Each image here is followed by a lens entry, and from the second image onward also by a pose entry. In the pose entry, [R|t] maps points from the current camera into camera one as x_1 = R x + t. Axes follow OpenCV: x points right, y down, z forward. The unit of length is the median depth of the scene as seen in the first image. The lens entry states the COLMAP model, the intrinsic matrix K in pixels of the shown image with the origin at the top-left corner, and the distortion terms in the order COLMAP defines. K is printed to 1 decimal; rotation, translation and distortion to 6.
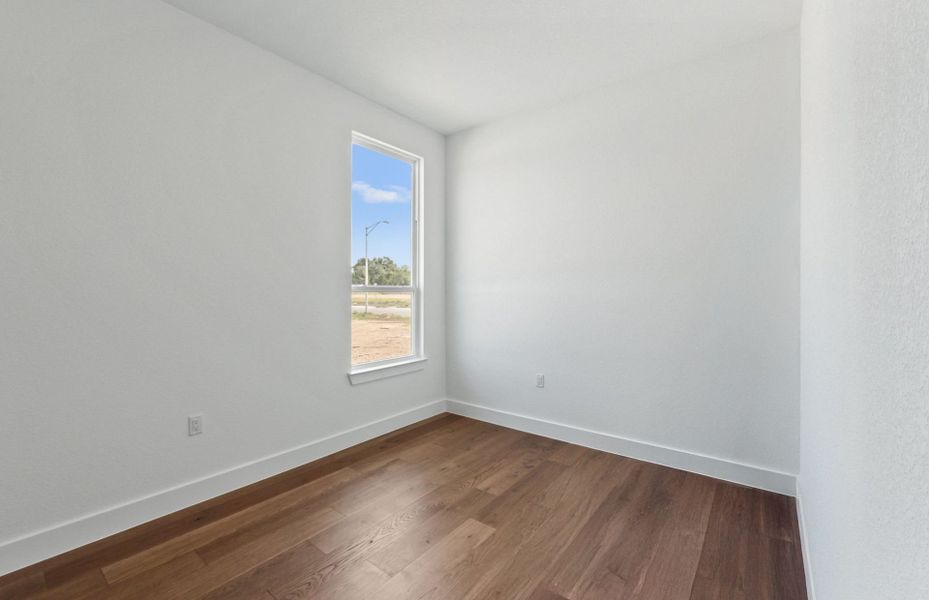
lens RADIAL K [[395.8, 0, 466.7], [0, 395.8, 303.3], [0, 0, 1]] dist [-0.003686, 0.000206]
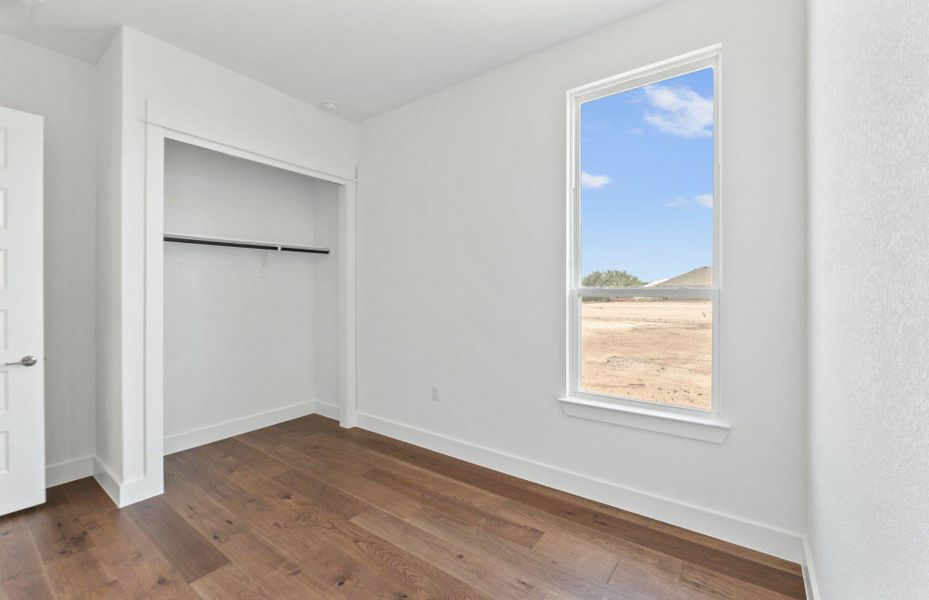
lens RADIAL K [[395.8, 0, 469.8], [0, 395.8, 300.4], [0, 0, 1]] dist [-0.003686, 0.000206]
pose [[0.032410, 0.007255, -0.999448, 0.575971], [-0.043619, 0.999031, 0.005838, -0.018721], [0.998522, 0.043406, 0.032695, 0.913949]]
